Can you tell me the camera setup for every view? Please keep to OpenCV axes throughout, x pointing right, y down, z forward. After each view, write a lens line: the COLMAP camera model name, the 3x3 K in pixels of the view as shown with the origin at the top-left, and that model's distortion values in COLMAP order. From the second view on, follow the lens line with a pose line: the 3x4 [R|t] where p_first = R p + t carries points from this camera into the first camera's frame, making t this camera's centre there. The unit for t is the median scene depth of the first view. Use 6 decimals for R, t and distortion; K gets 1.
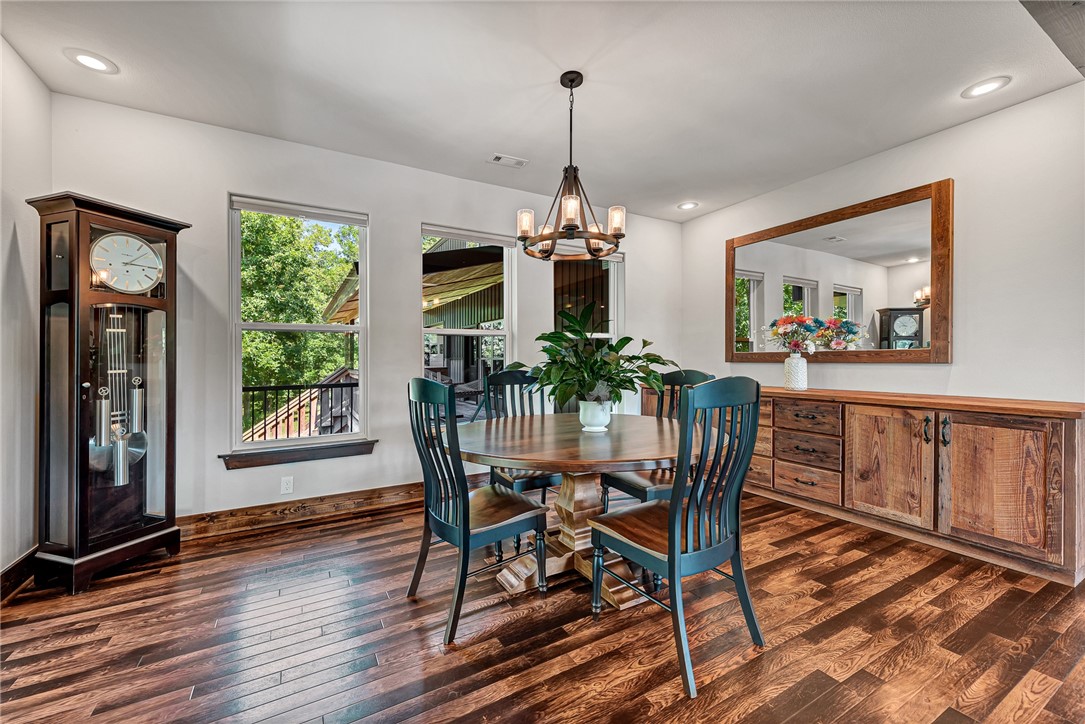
lens RADIAL K [[432.5, 0, 540.9], [0, 432.5, 359.2], [0, 0, 1]] dist [0.011312, -0.000881]
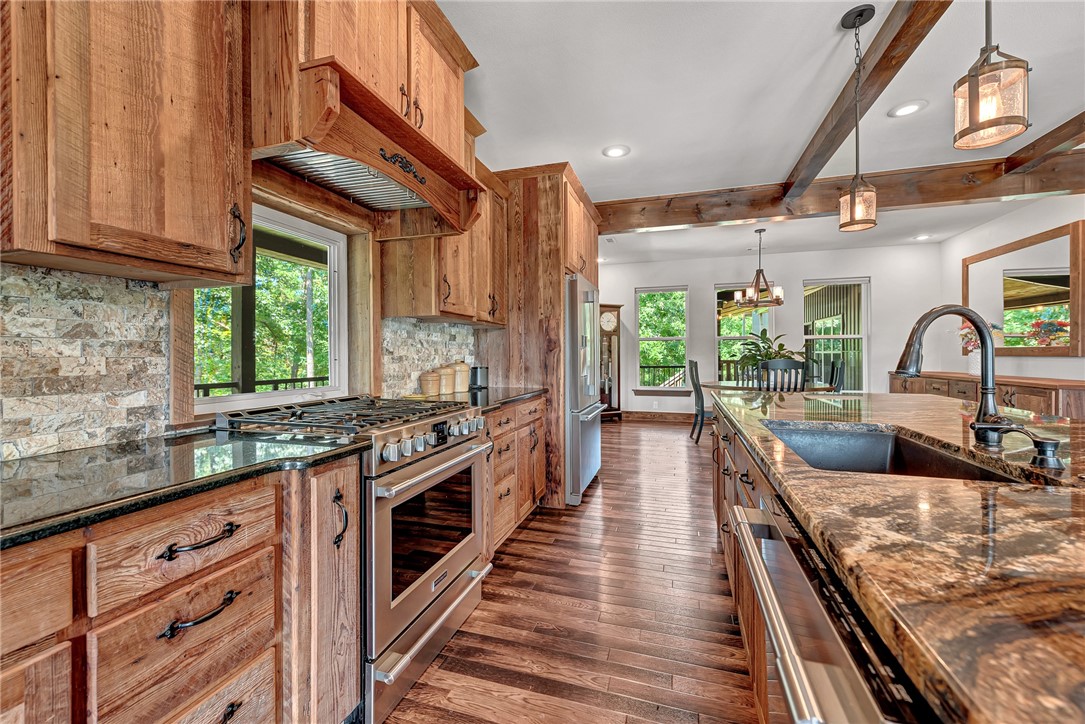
lens RADIAL K [[436.4, 0, 540.1], [0, 436.4, 354.9], [0, 0, 1]] dist [0.003080, -0.000633]
pose [[0.678789, 0.003445, -0.734325, 0.834484], [0.000736, 0.999985, 0.005371, -0.001091], [0.734333, -0.004186, 0.678776, -1.226487]]
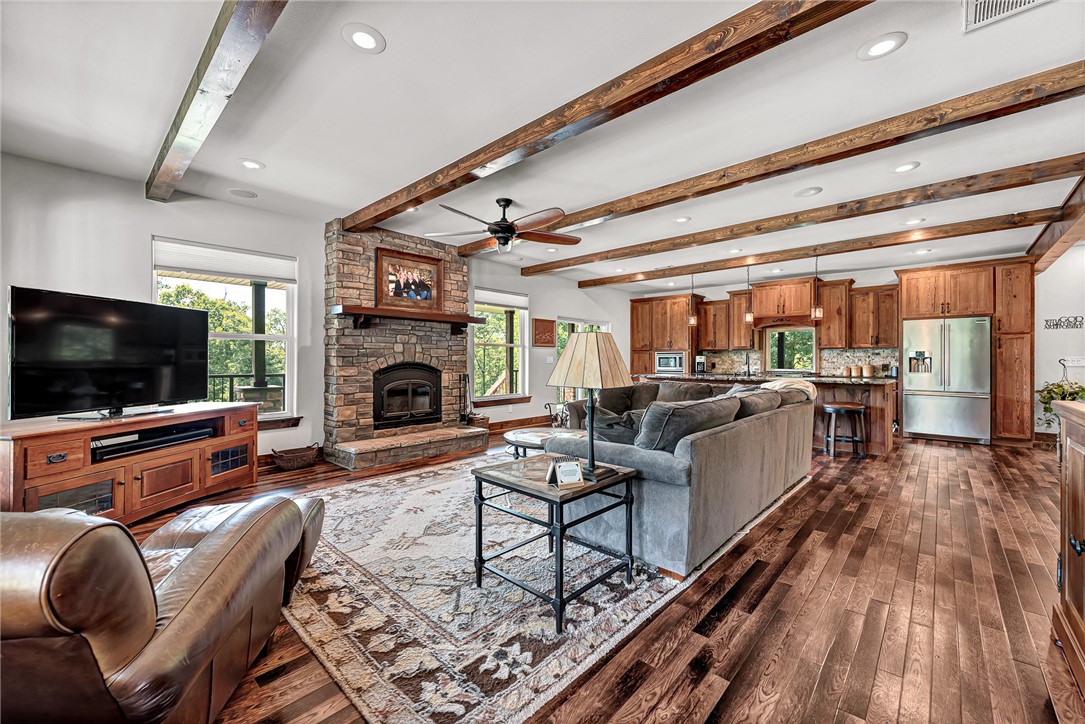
lens RADIAL K [[432.2, 0, 541.9], [0, 432.2, 358.2], [0, 0, 1]] dist [0.004335, 0.000240]
pose [[-0.952821, -0.000577, -0.303533, 2.603270], [0.000644, 0.999992, -0.003924, -0.004528], [0.303533, -0.003935, -0.952813, 1.265322]]
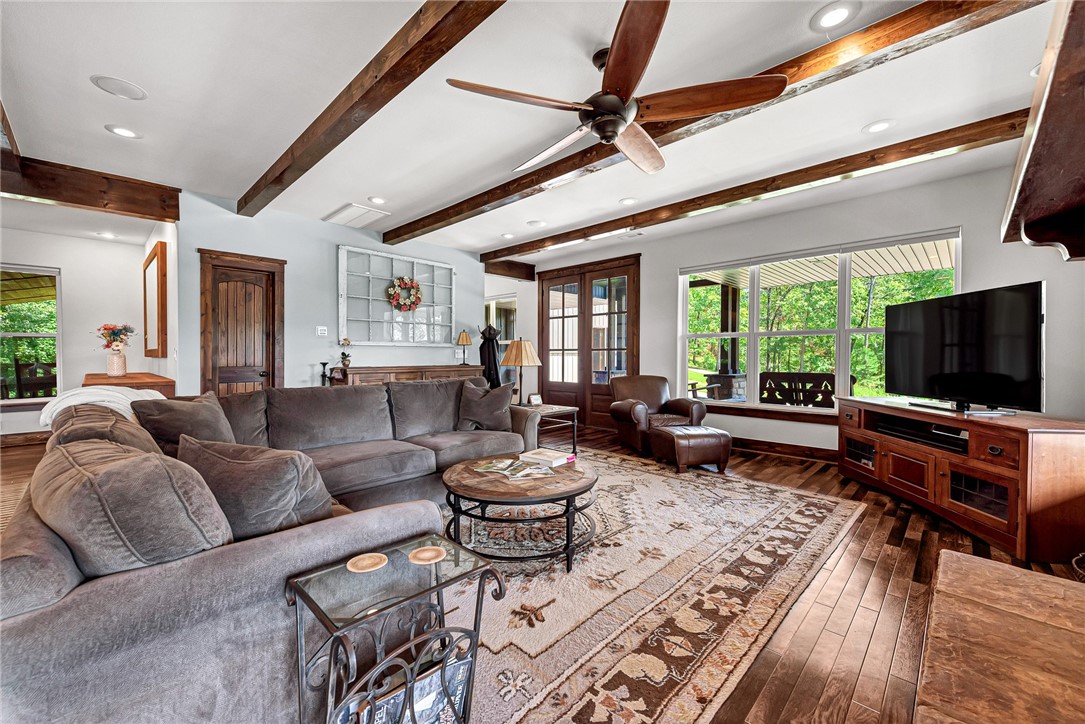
lens RADIAL K [[432.5, 0, 540.9], [0, 432.5, 359.2], [0, 0, 1]] dist [0.011312, -0.000881]
pose [[0.960253, -0.001158, 0.279129, 1.922128], [-0.001949, 0.999939, 0.010854, -0.002248], [-0.279125, -0.010966, 0.960192, -0.970784]]
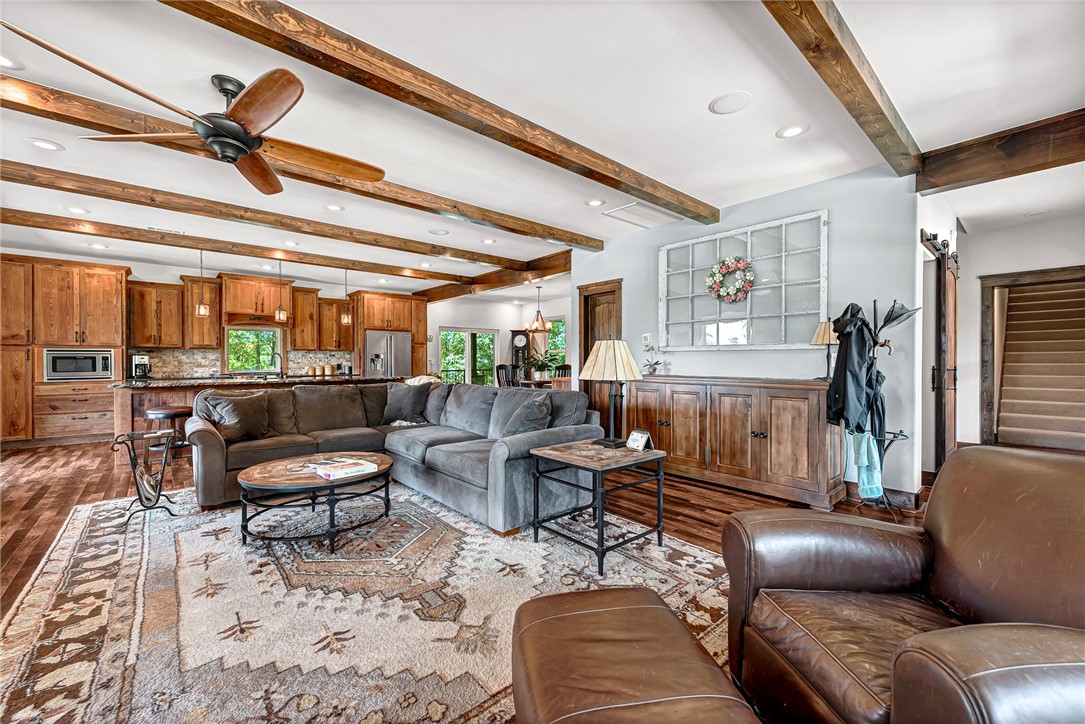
lens RADIAL K [[432.7, 0, 542.5], [0, 432.7, 362.0], [0, 0, 1]] dist [0.007098, -0.000567]
pose [[0.204062, 0.005482, -0.978943, 3.253402], [0.000864, 0.999983, 0.005780, -0.009390], [0.978958, -0.002026, 0.204054, 0.220087]]
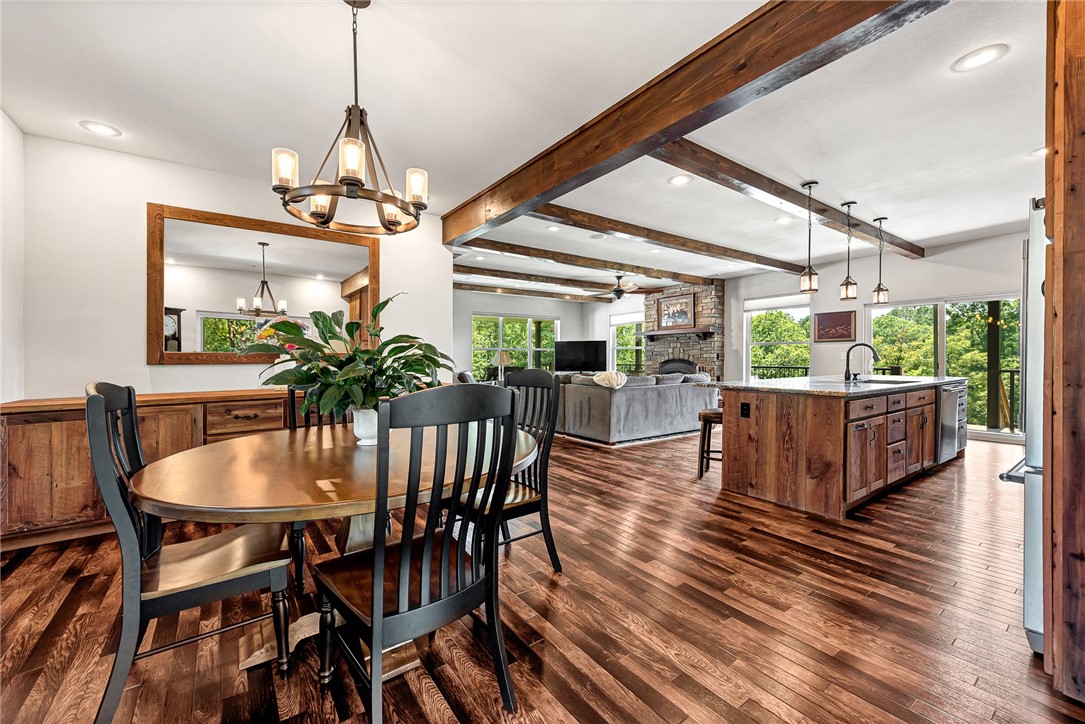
lens RADIAL K [[433.4, 0, 534.1], [0, 433.4, 361.6], [0, 0, 1]] dist [0.000336, -0.000324]
pose [[-0.093935, -0.004954, 0.995566, -0.646067], [0.005388, 0.999970, 0.005484, 0.005082], [-0.995564, 0.005879, -0.093905, 0.650250]]
